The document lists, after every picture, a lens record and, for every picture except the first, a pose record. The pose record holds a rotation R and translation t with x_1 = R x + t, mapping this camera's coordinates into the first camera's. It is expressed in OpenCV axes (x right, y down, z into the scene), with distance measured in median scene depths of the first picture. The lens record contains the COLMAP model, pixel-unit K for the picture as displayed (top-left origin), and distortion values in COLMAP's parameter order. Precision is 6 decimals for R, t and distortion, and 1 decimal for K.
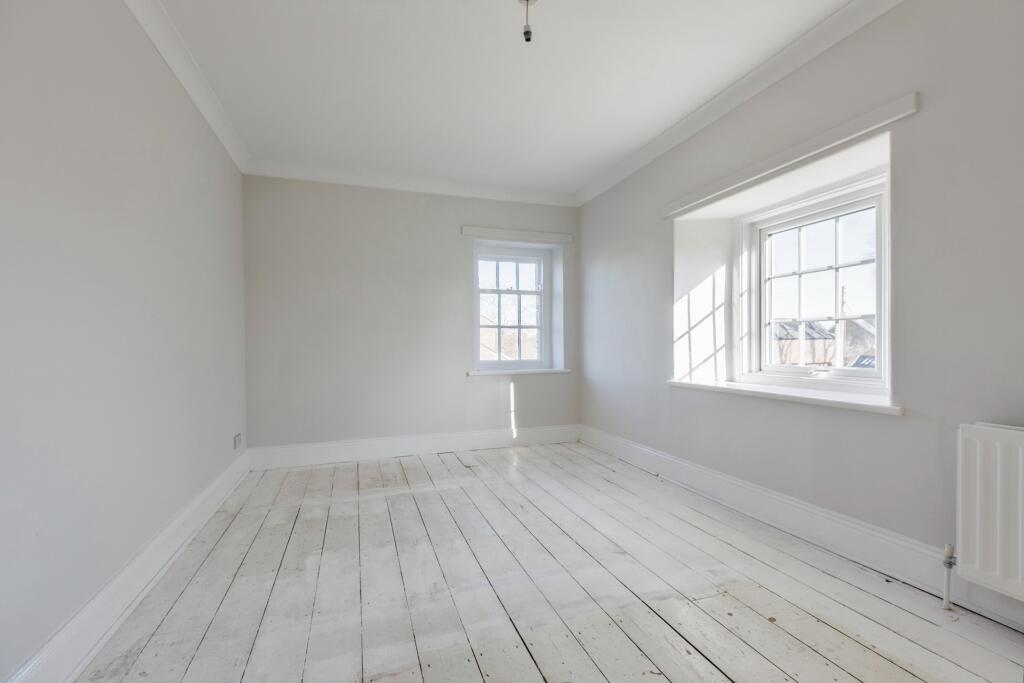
lens RADIAL K [[465.1, 0, 514.1], [0, 465.1, 341.0], [0, 0, 1]] dist [0.005978, 0.000413]
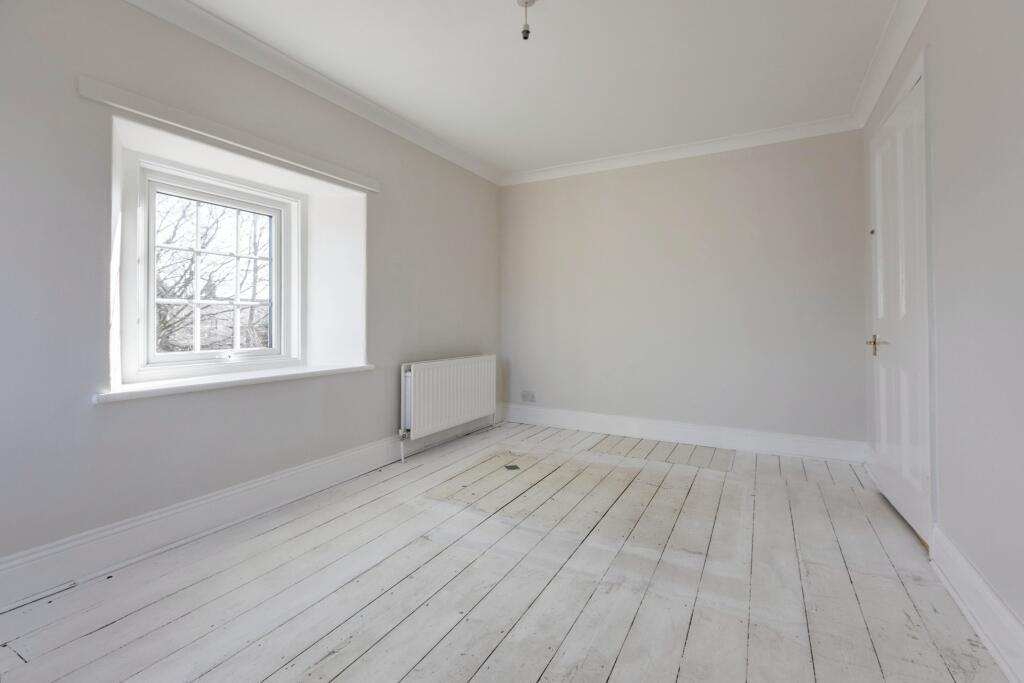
lens RADIAL K [[465.1, 0, 507.8], [0, 465.1, 320.6], [0, 0, 1]] dist [0.005978, 0.000413]
pose [[-0.674733, 0.013816, 0.737933, -0.696151], [0.005173, 0.999889, -0.013992, 0.010737], [-0.738044, -0.005623, -0.674729, 1.719414]]
